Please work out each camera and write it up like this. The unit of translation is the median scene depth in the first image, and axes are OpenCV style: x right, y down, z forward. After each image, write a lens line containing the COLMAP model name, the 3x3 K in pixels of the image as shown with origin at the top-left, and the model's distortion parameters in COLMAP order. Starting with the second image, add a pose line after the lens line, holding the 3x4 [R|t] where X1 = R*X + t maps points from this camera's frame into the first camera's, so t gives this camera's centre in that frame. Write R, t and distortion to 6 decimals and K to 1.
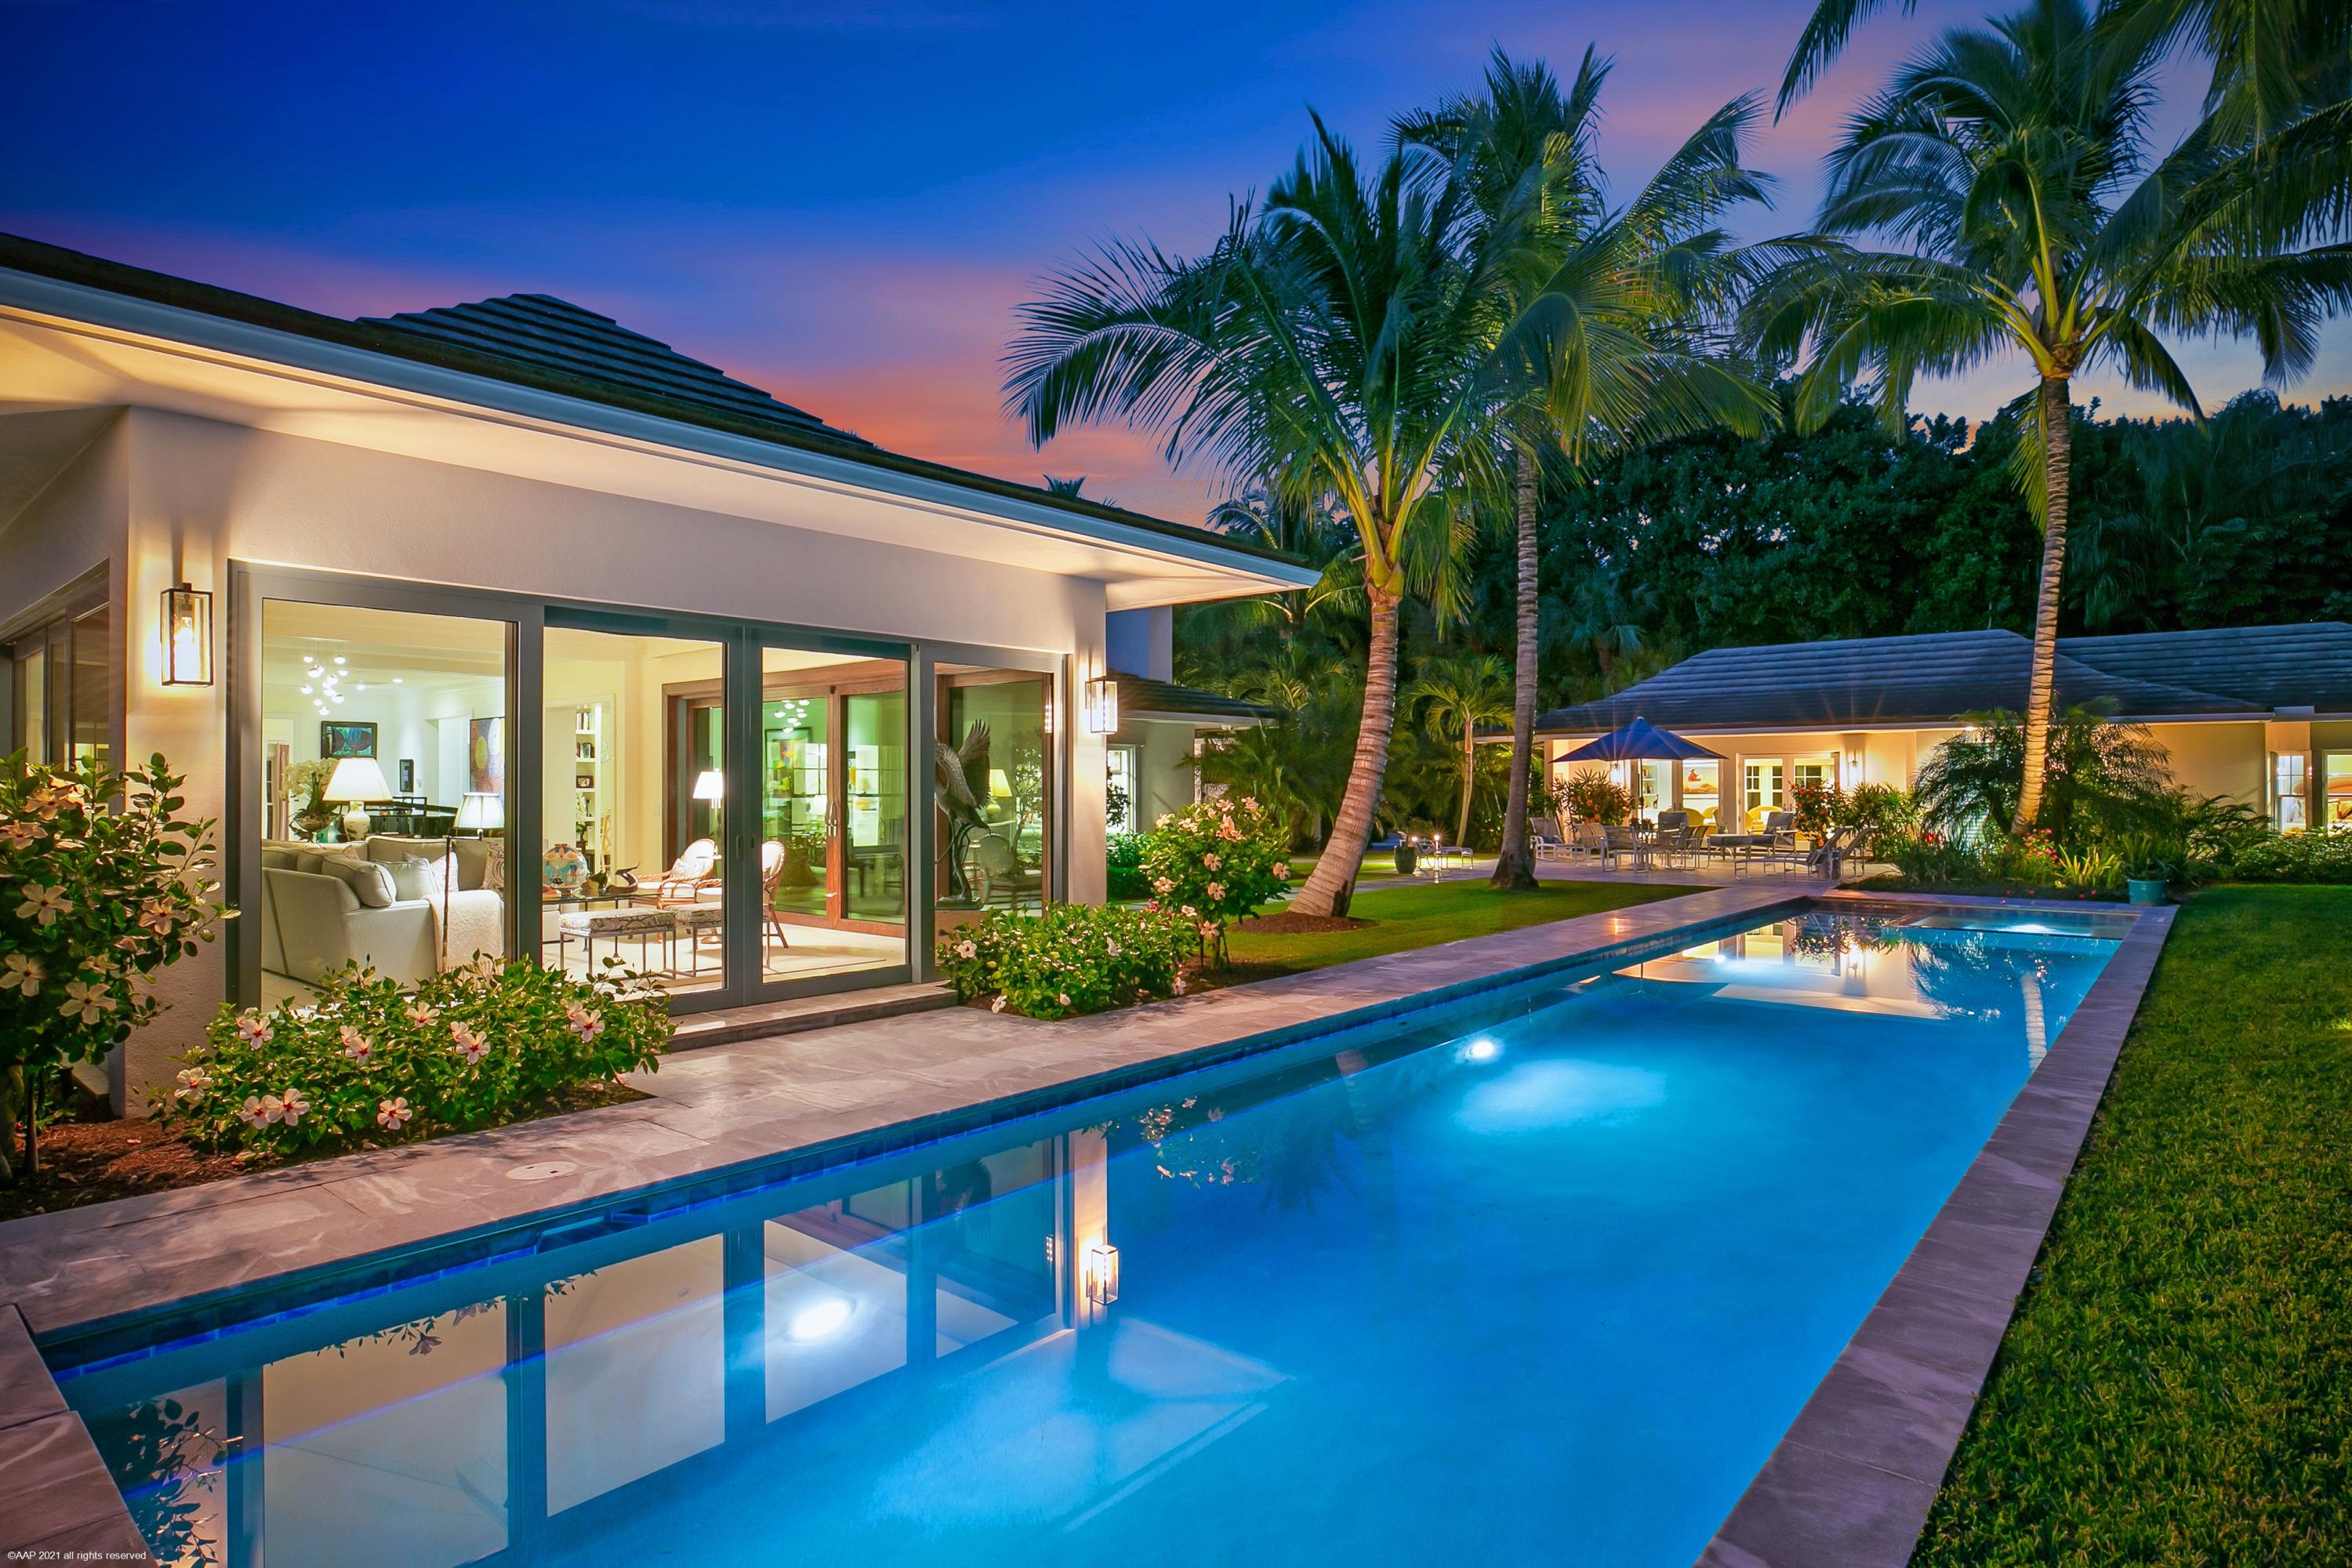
lens RADIAL K [[1263.1, 0, 1165.2], [0, 1263.1, 792.1], [0, 0, 1]] dist [-0.023358, 0.003617]
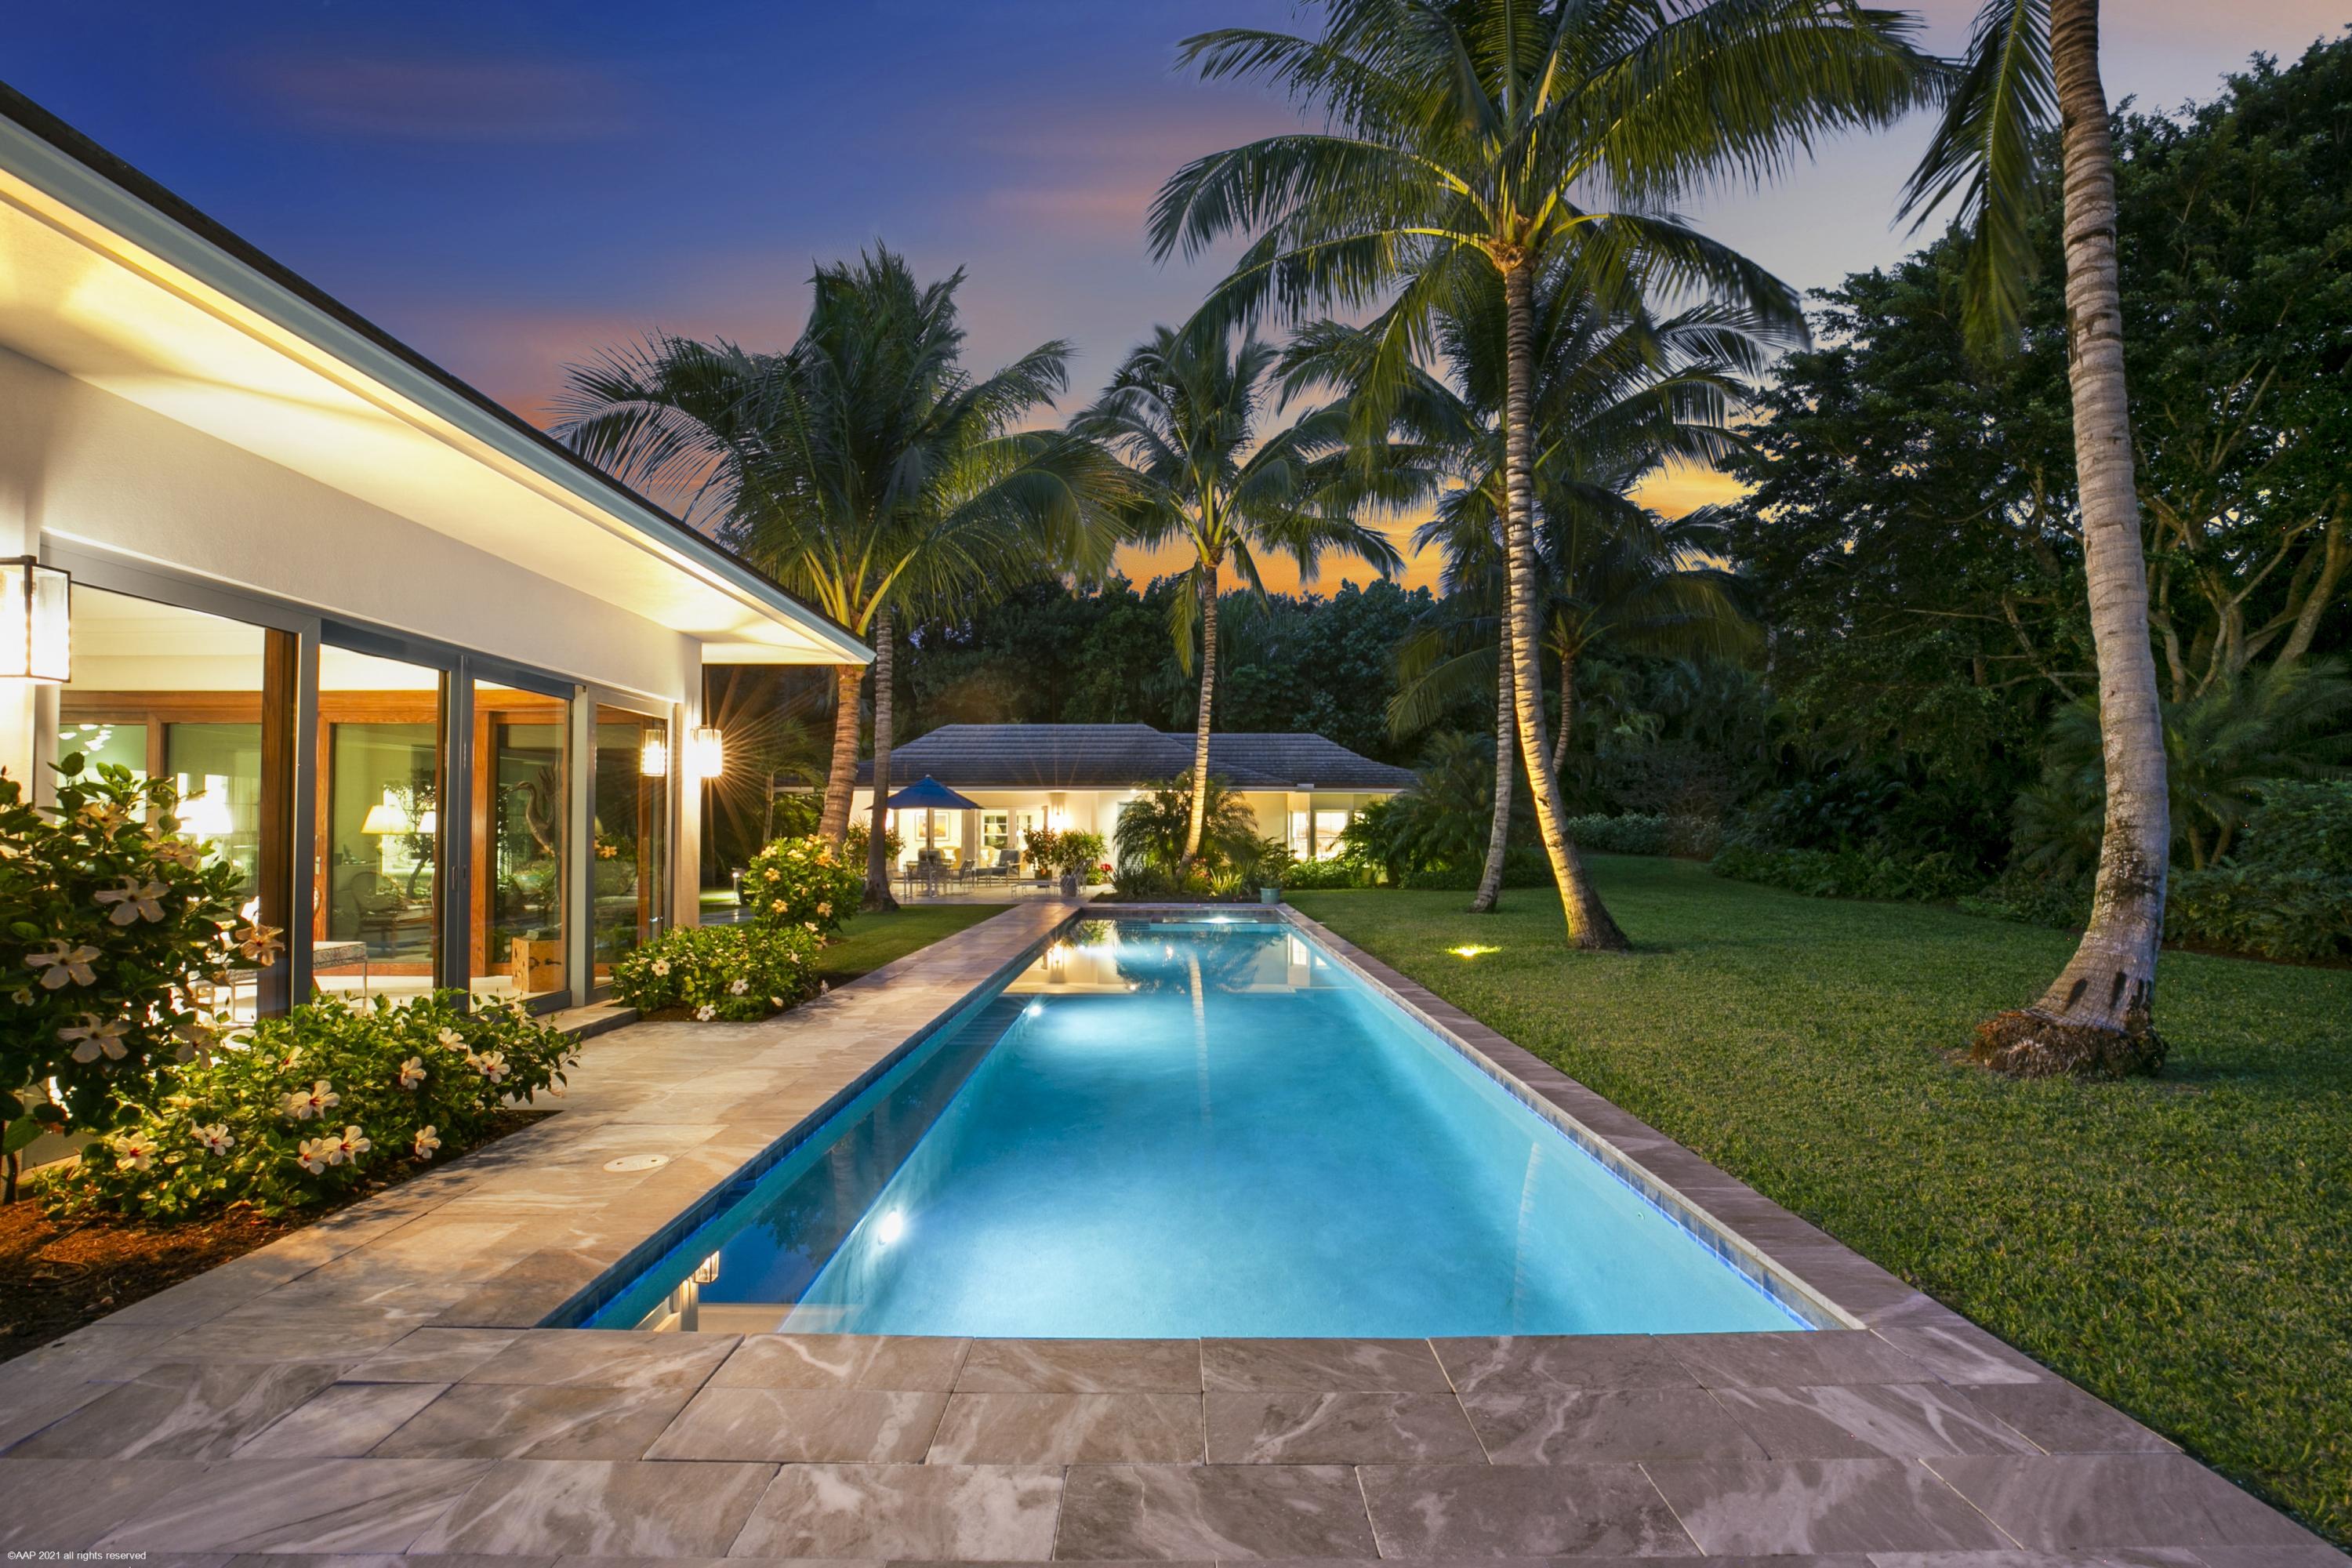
lens RADIAL K [[1079.1, 0, 1186.7], [0, 1079.1, 830.5], [0, 0, 1]] dist [-0.037243, 0.001227]
pose [[0.766952, 0.005146, 0.641684, -0.149849], [-0.001162, 0.999977, -0.006630, 0.003711], [-0.641704, 0.004340, 0.766940, -0.004032]]
